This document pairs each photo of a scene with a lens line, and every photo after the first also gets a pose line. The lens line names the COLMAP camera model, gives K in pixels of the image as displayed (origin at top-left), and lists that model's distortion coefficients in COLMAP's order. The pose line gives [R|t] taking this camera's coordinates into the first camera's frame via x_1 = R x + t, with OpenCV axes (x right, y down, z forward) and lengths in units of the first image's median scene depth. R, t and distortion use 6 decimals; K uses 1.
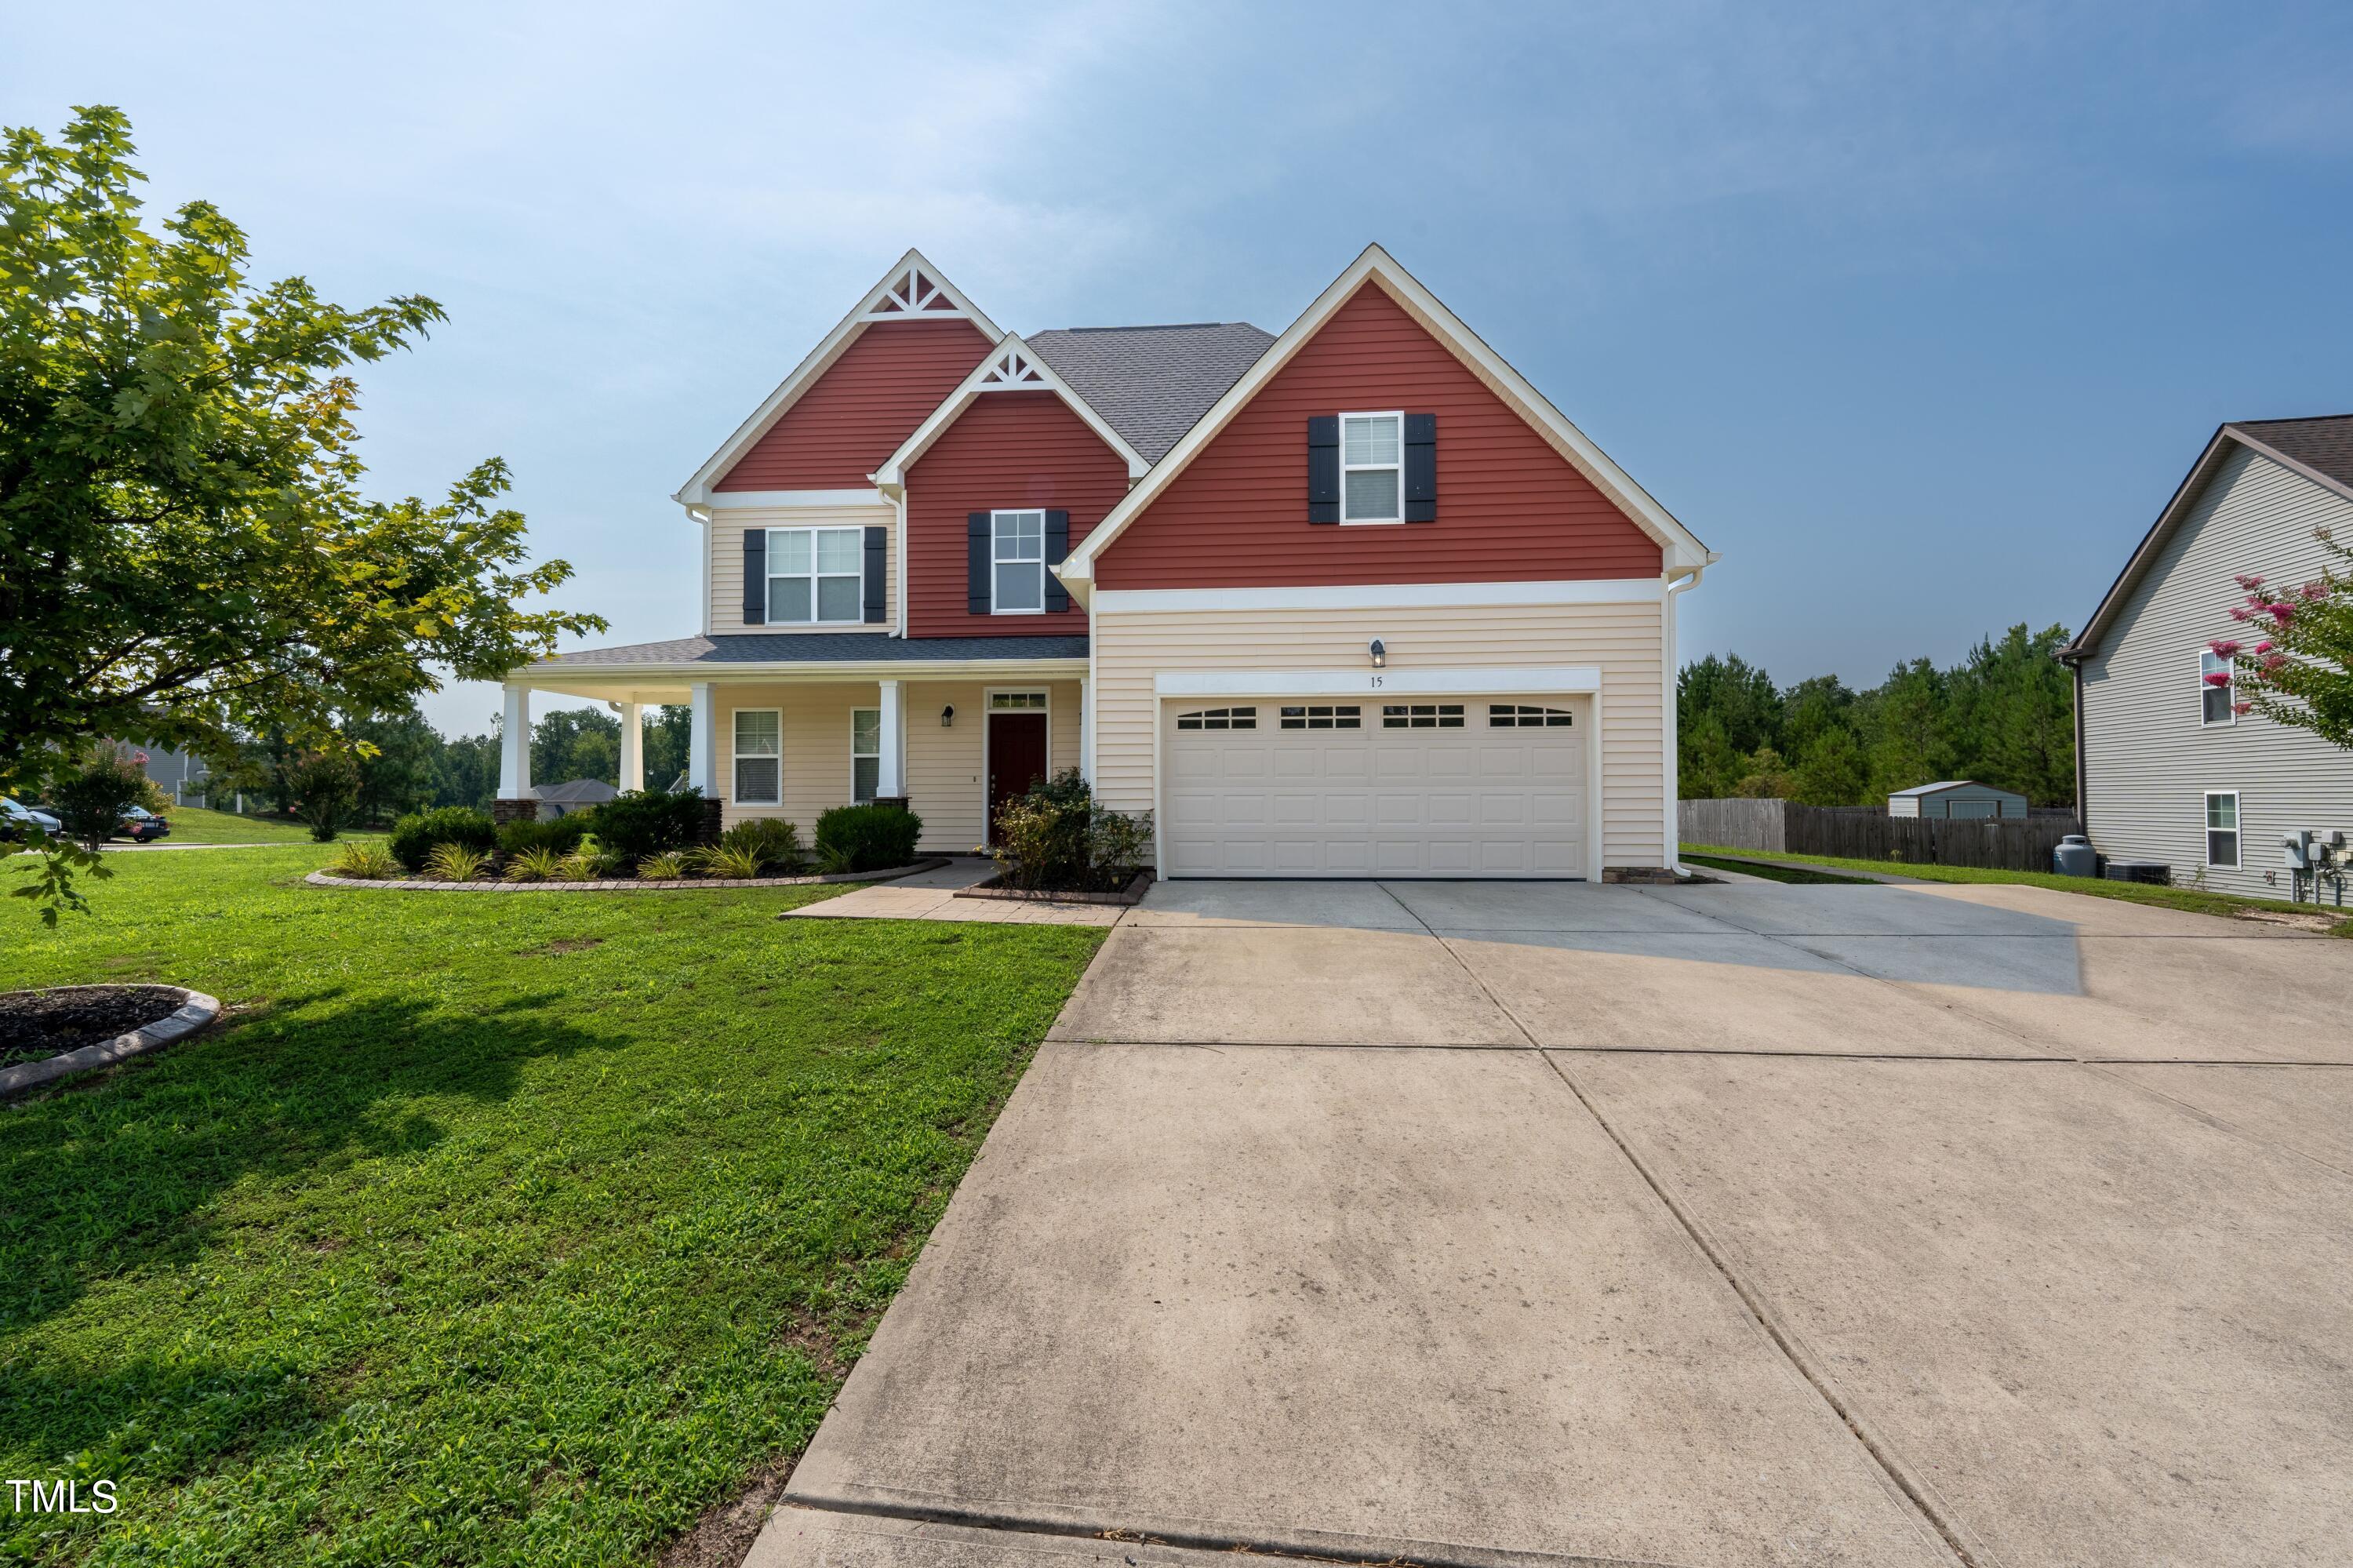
lens RADIAL K [[942.4, 0, 1179.9], [0, 942.4, 781.1], [0, 0, 1]] dist [-0.004067, -0.000320]
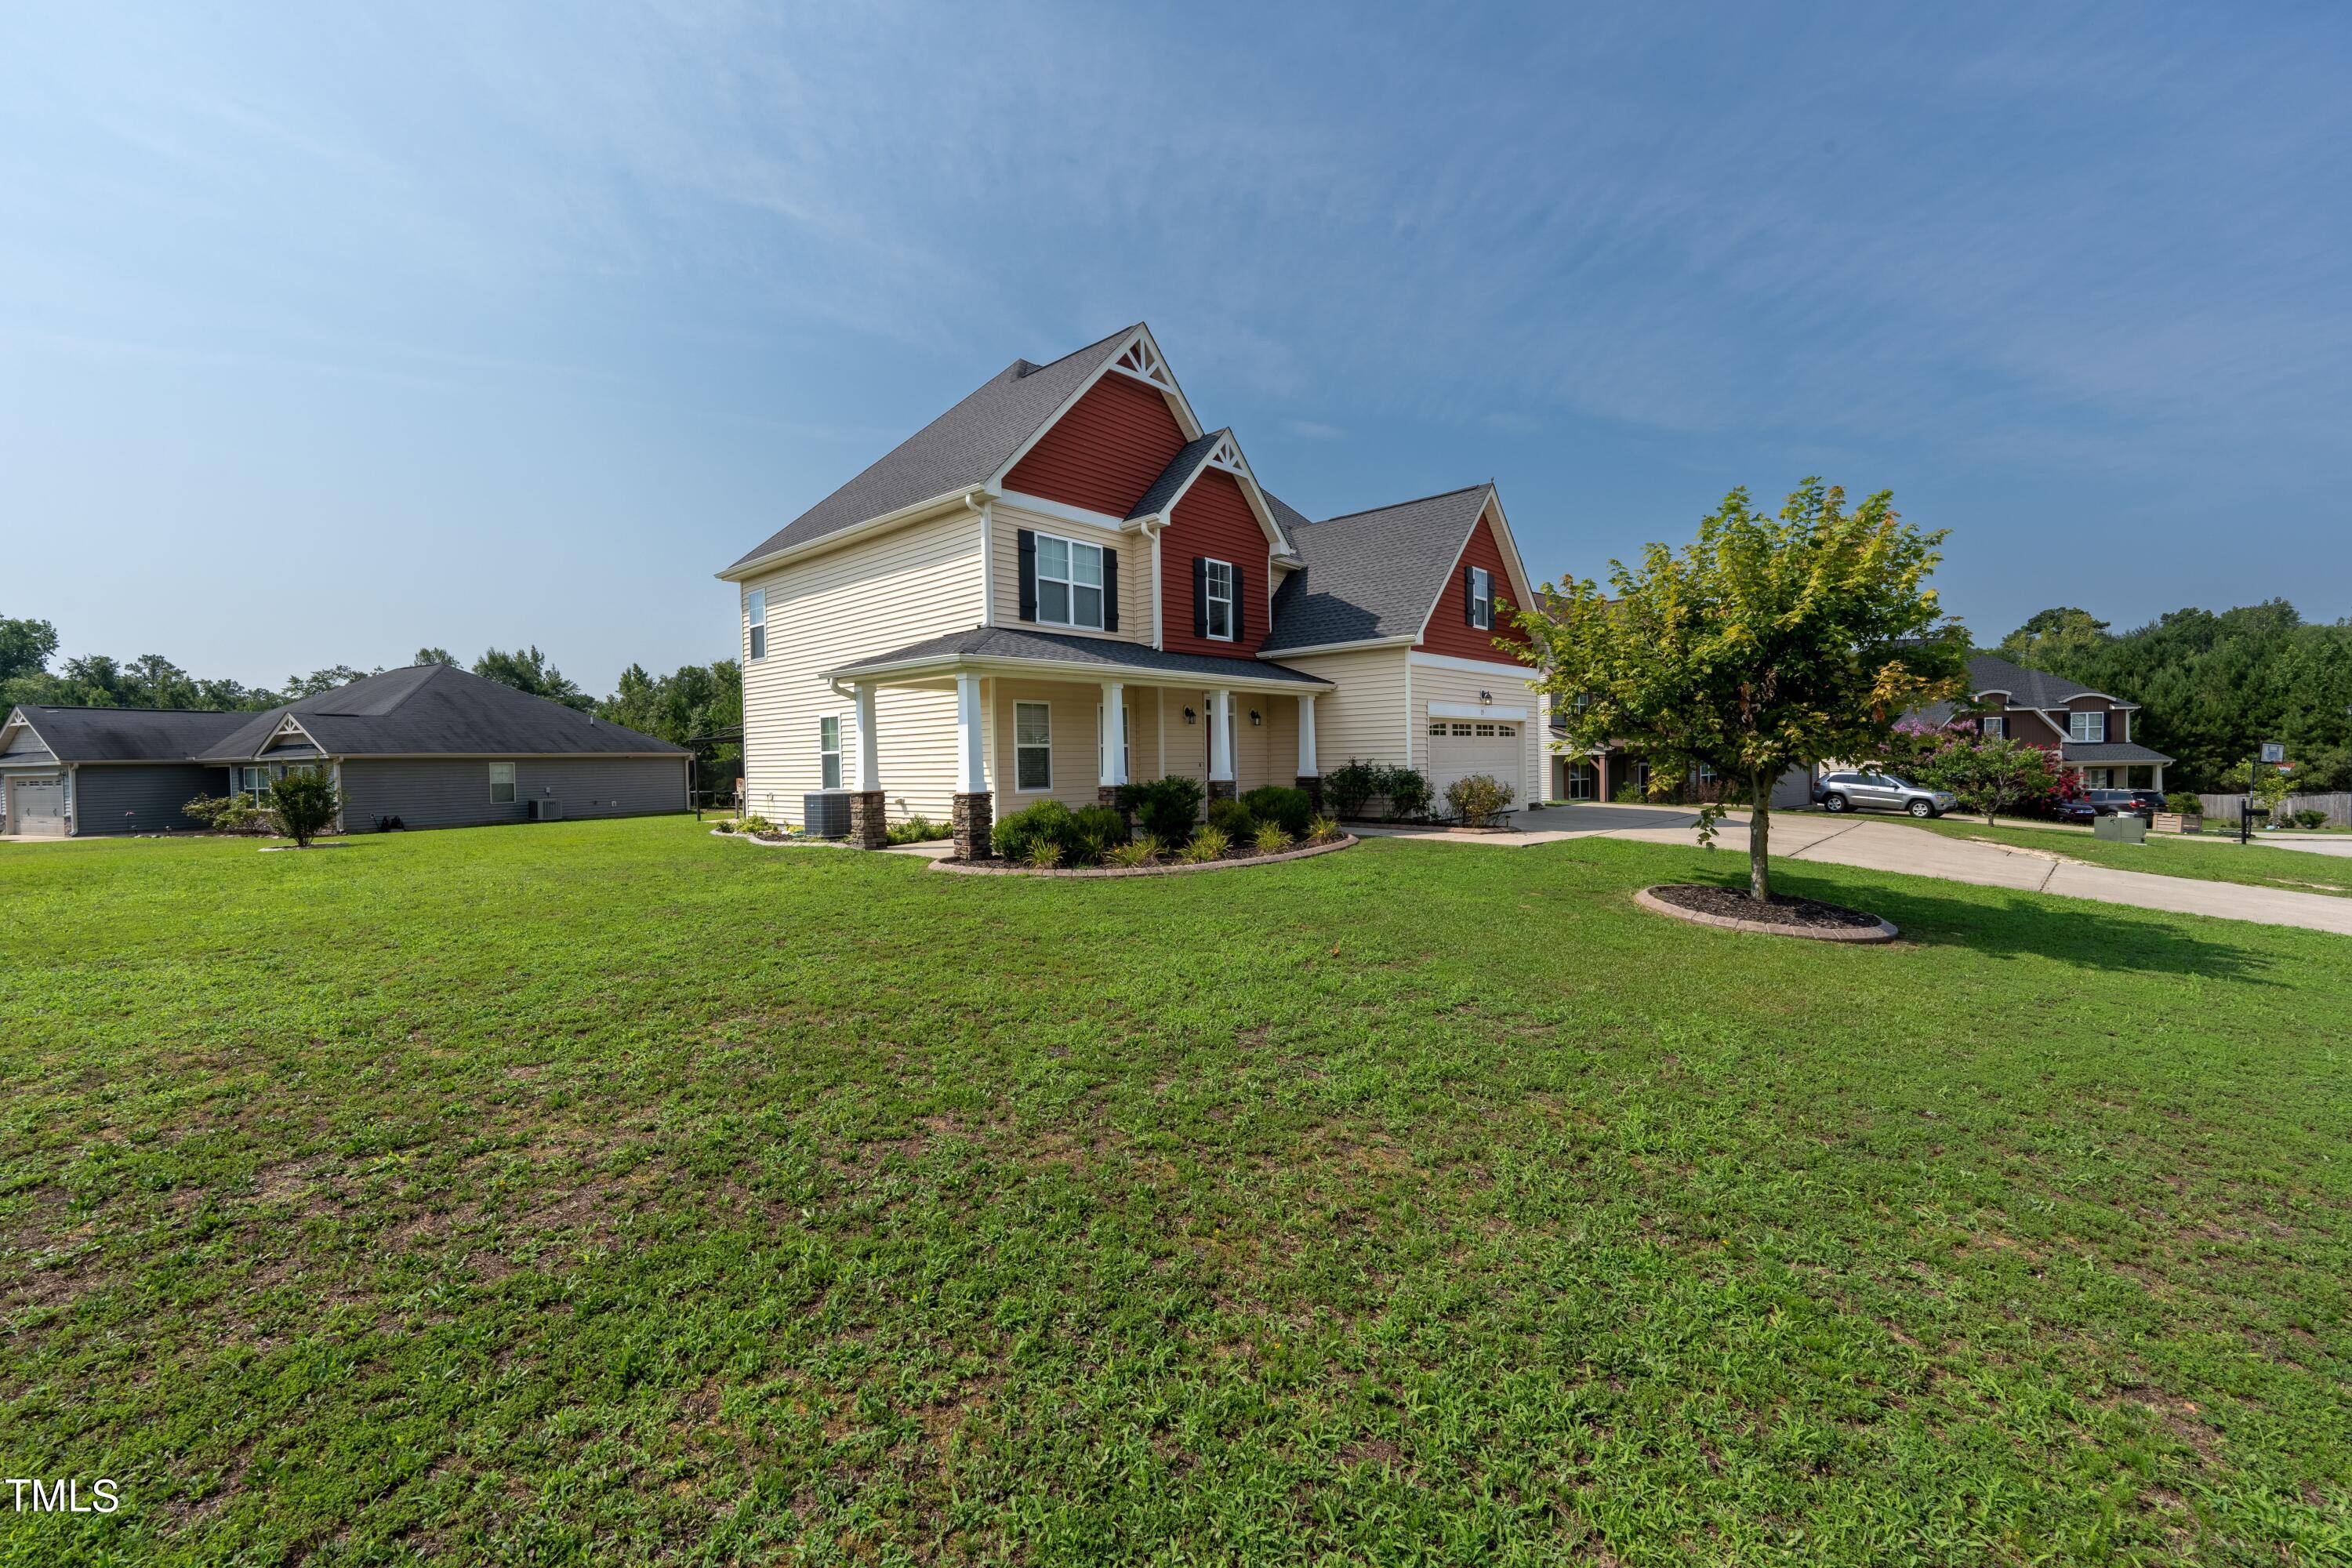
lens RADIAL K [[942.0, 0, 1181.6], [0, 942.0, 785.4], [0, 0, 1]] dist [-0.004067, -0.000320]
pose [[0.616932, -0.028111, 0.786514, -1.191732], [0.006888, 0.999516, 0.030320, -0.013643], [-0.786986, -0.013288, 0.616827, 0.213806]]
